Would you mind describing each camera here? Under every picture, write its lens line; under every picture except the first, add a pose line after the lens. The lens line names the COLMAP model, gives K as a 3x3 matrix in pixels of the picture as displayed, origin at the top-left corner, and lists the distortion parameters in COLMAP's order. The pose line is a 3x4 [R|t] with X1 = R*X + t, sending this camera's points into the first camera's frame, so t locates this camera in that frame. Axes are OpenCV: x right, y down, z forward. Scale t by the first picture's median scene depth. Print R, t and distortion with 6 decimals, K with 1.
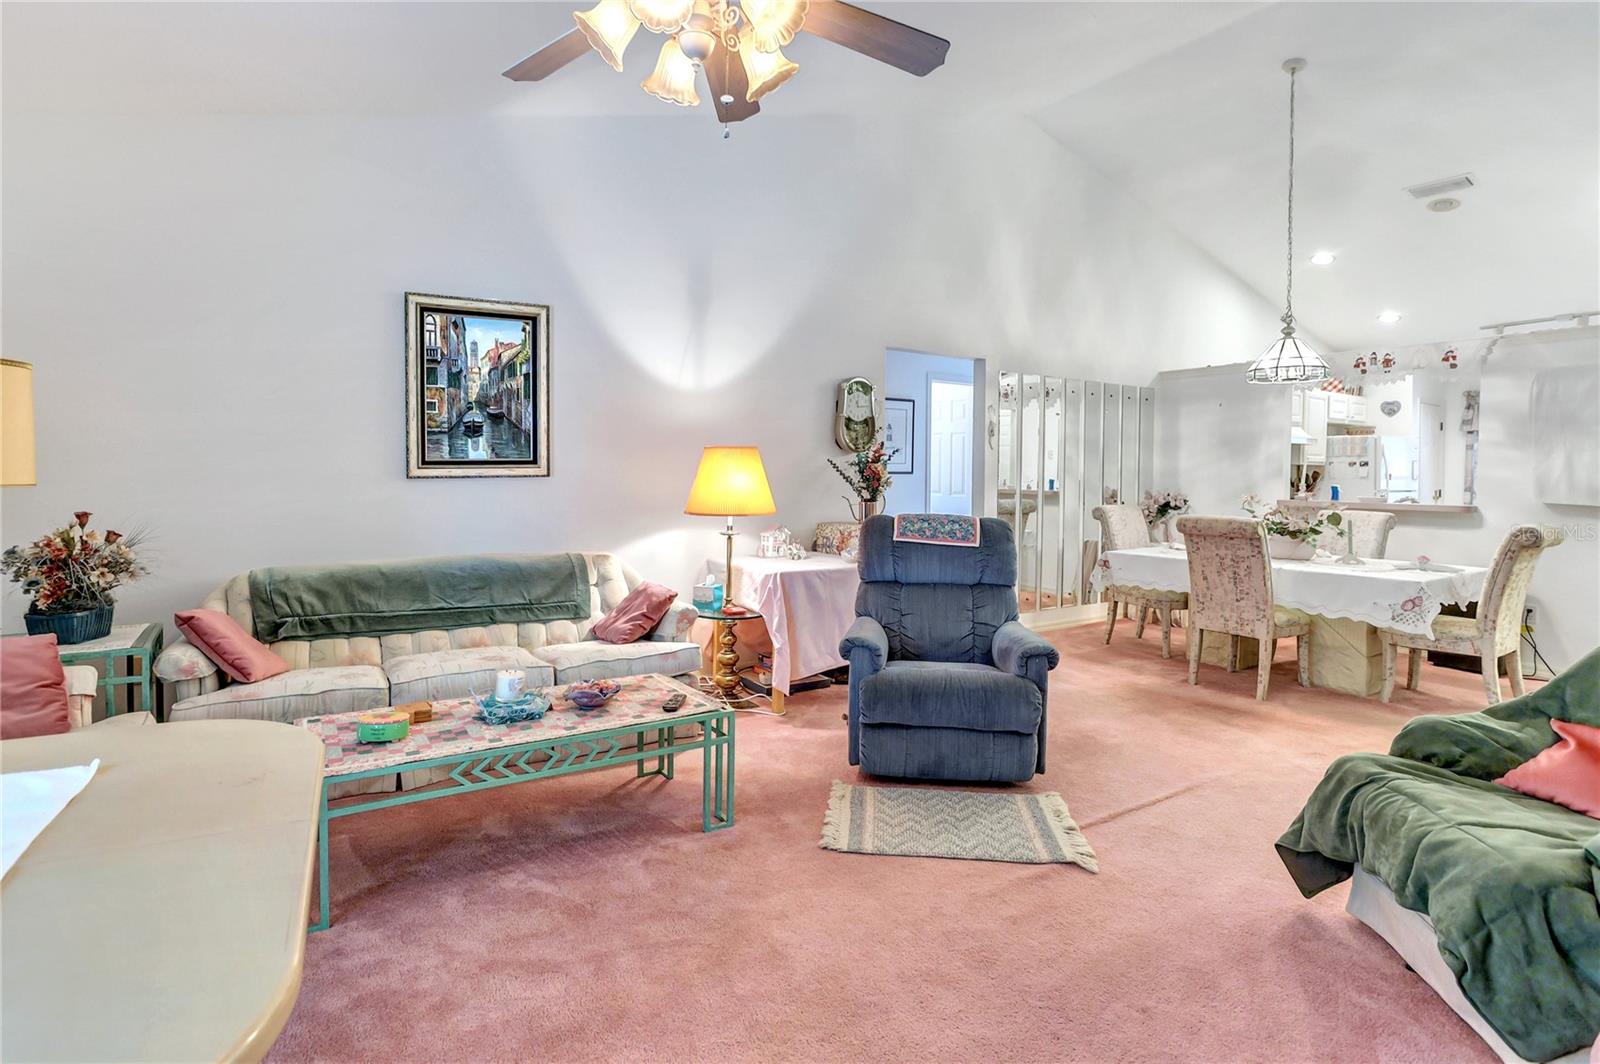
lens RADIAL K [[818.7, 0, 797.8], [0, 818.7, 482.5], [0, 0, 1]] dist [-0.066679, 0.053794]
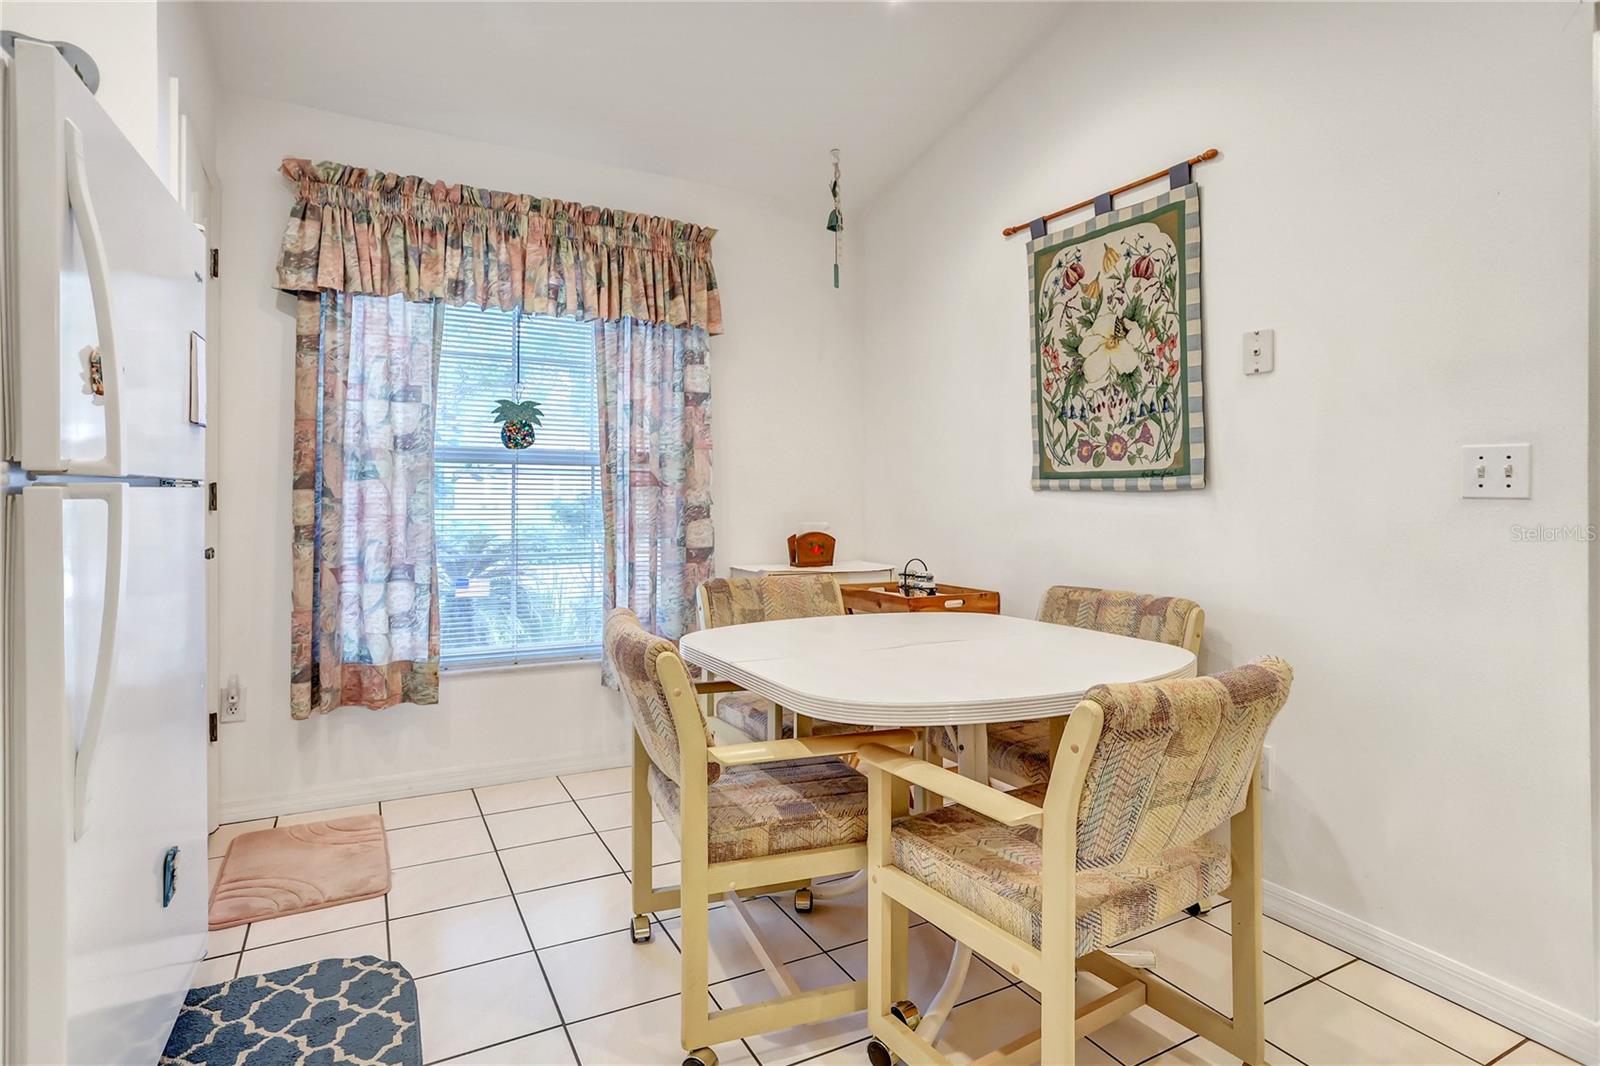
lens RADIAL K [[818.7, 0, 797.8], [0, 818.7, 483.5], [0, 0, 1]] dist [-0.066679, 0.053794]
pose [[0.097635, 0.001077, 0.995222, 0.833409], [0.006848, 0.999975, -0.001754, 0.016275], [-0.995199, 0.006986, 0.097625, 1.185199]]
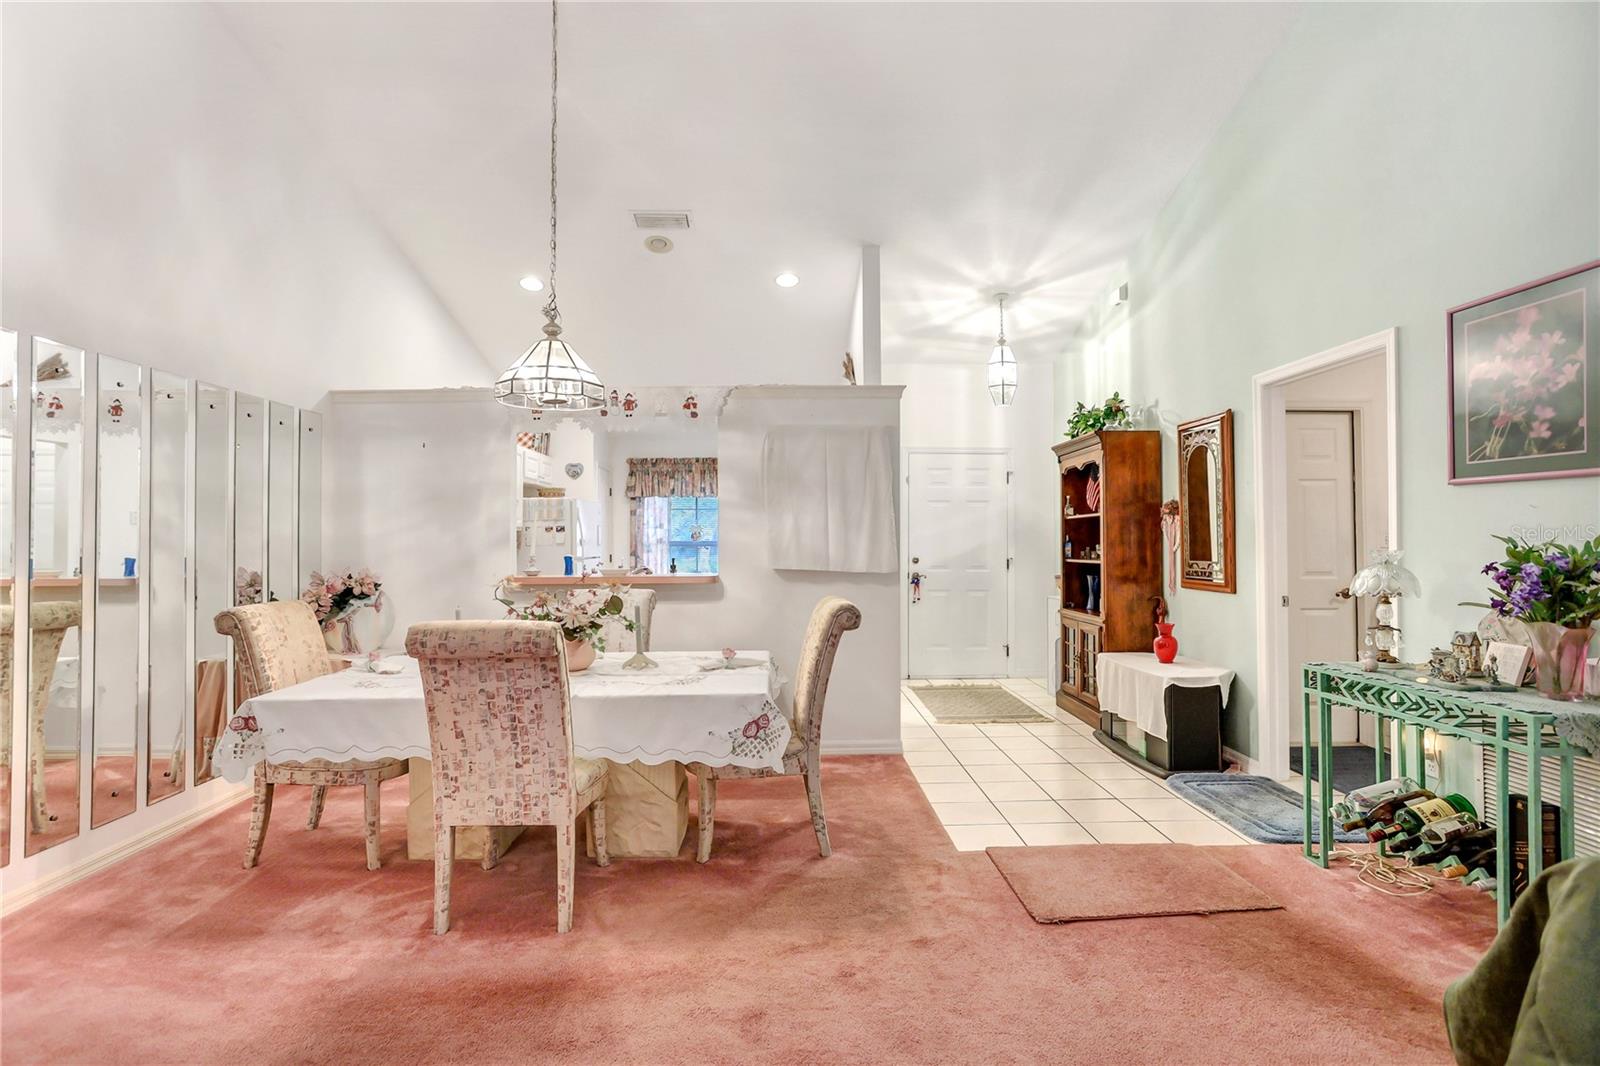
lens RADIAL K [[784.7, 0, 801.3], [0, 784.7, 525.3], [0, 0, 1]] dist [-0.079466, 0.053007]
pose [[0.531989, 0.001352, 0.846750, 0.150411], [0.025523, 0.999519, -0.017631, -0.007111], [-0.846367, 0.030991, 0.531698, 0.424383]]
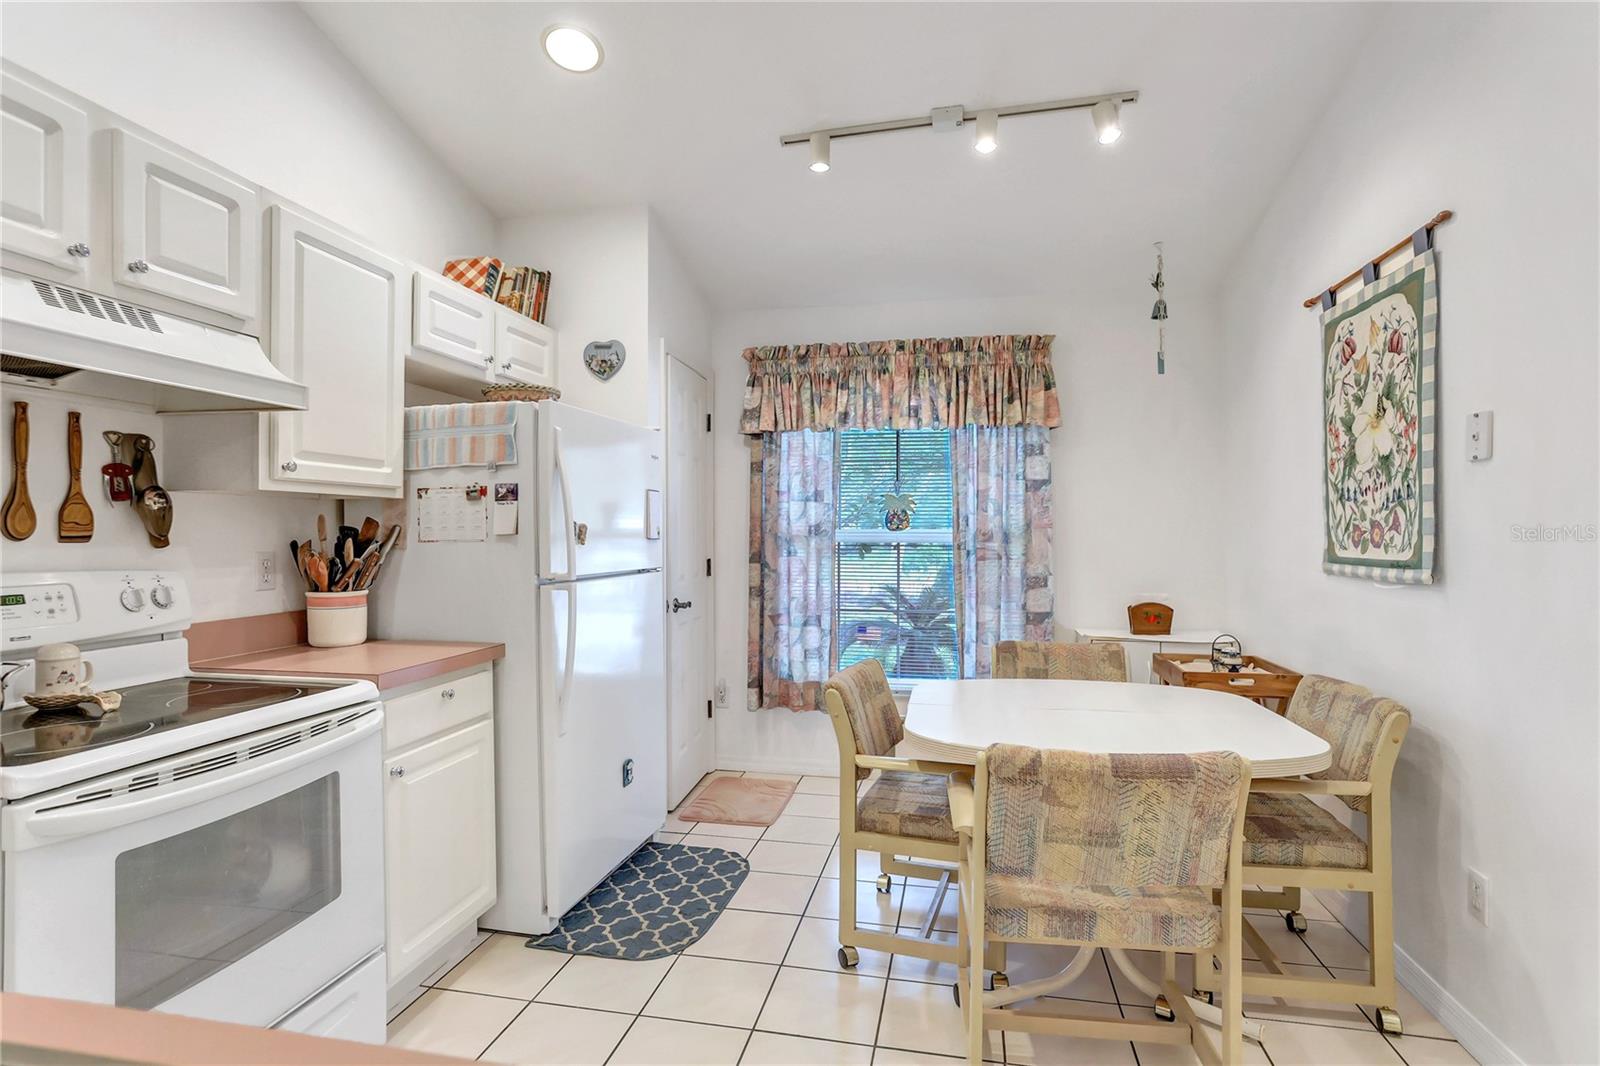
lens RADIAL K [[805.3, 0, 791.2], [0, 805.3, 526.6], [0, 0, 1]] dist [-0.063148, 0.038146]
pose [[0.718435, -0.007107, 0.695558, 0.794603], [0.018645, 0.999785, -0.009043, -0.007888], [-0.695344, 0.019466, 0.718413, 0.981997]]
